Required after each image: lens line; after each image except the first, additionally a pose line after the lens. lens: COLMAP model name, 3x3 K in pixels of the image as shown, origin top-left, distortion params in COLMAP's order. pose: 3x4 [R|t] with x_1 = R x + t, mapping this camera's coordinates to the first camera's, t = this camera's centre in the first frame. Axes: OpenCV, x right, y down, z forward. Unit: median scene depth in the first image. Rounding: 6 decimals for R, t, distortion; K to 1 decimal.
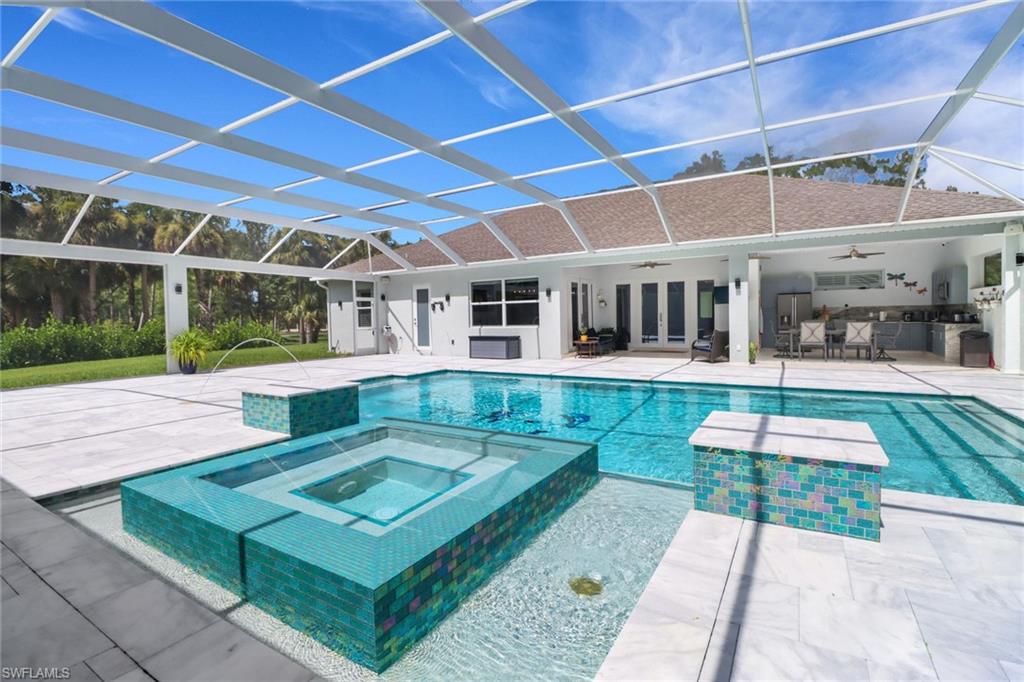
lens RADIAL K [[462.0, 0, 512.2], [0, 462.0, 321.5], [0, 0, 1]] dist [0.000466, -0.000021]
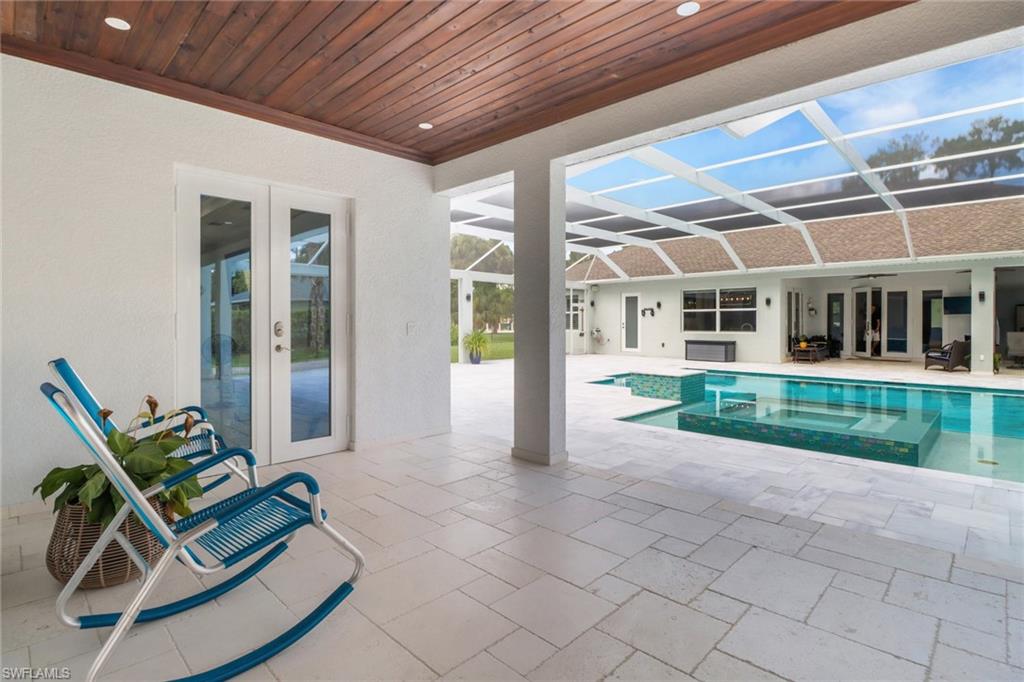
lens RADIAL K [[500.2, 0, 511.6], [0, 500.2, 318.4], [0, 0, 1]] dist [0.001372, -0.012030]
pose [[0.974298, 0.016489, -0.224658, -0.228069], [-0.018913, 0.999784, -0.008643, -0.001698], [0.224467, 0.012670, 0.974399, -0.257042]]
